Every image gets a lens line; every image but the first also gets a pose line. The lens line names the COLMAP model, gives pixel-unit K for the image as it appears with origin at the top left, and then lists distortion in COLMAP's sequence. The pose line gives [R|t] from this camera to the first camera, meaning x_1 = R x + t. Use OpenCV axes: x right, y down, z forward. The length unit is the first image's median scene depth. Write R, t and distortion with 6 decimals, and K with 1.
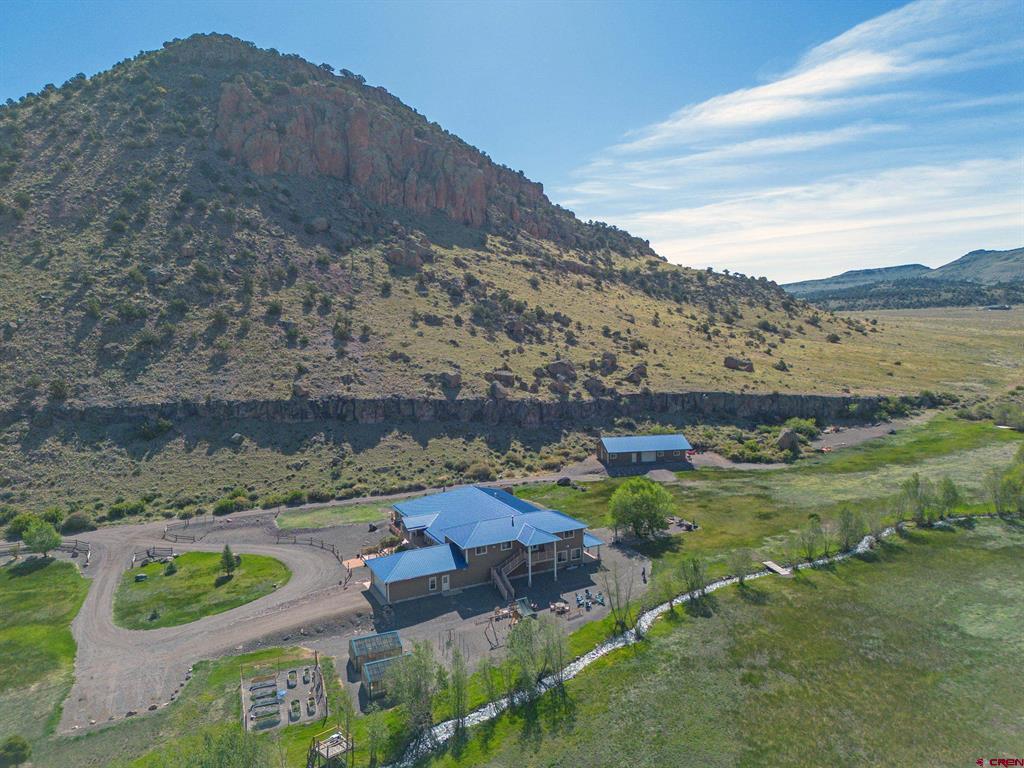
lens RADIAL K [[718.5, 0, 512.0], [0, 718.5, 384.0], [0, 0, 1]] dist [0.091773, -0.105622]
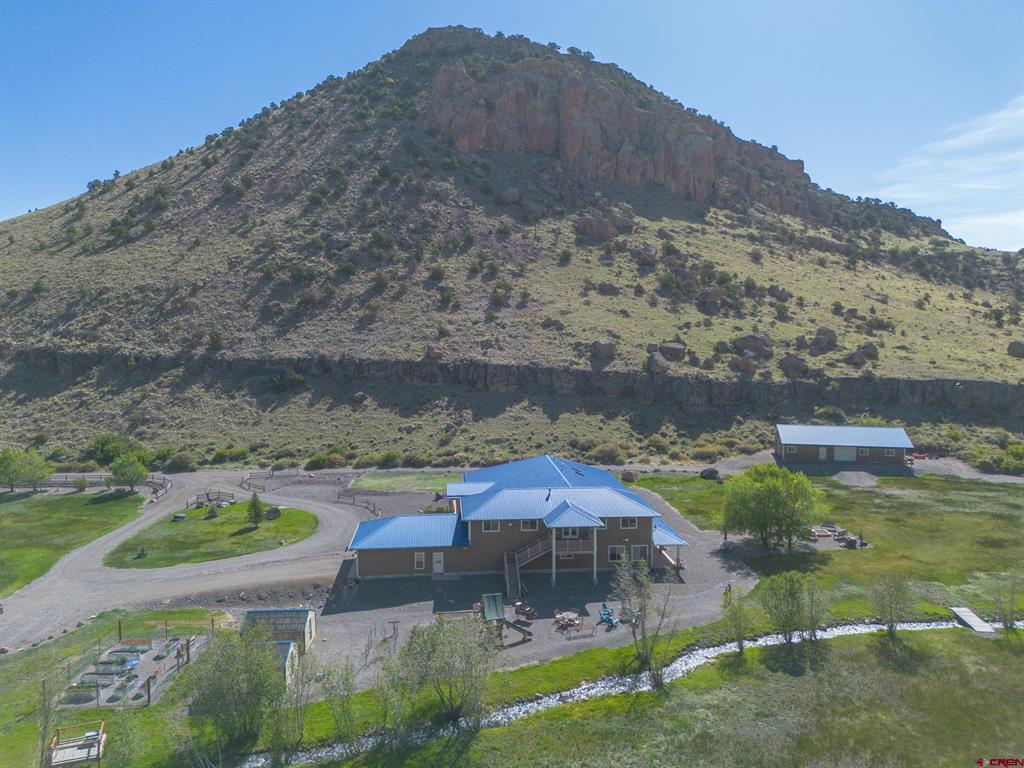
lens RADIAL K [[718.5, 0, 512.0], [0, 718.5, 384.0], [0, 0, 1]] dist [0.091773, -0.105622]
pose [[0.930742, 0.045790, -0.362798, 0.122052], [-0.053127, 0.998535, -0.010267, 0.048442], [0.361797, 0.028830, 0.931811, 0.168495]]
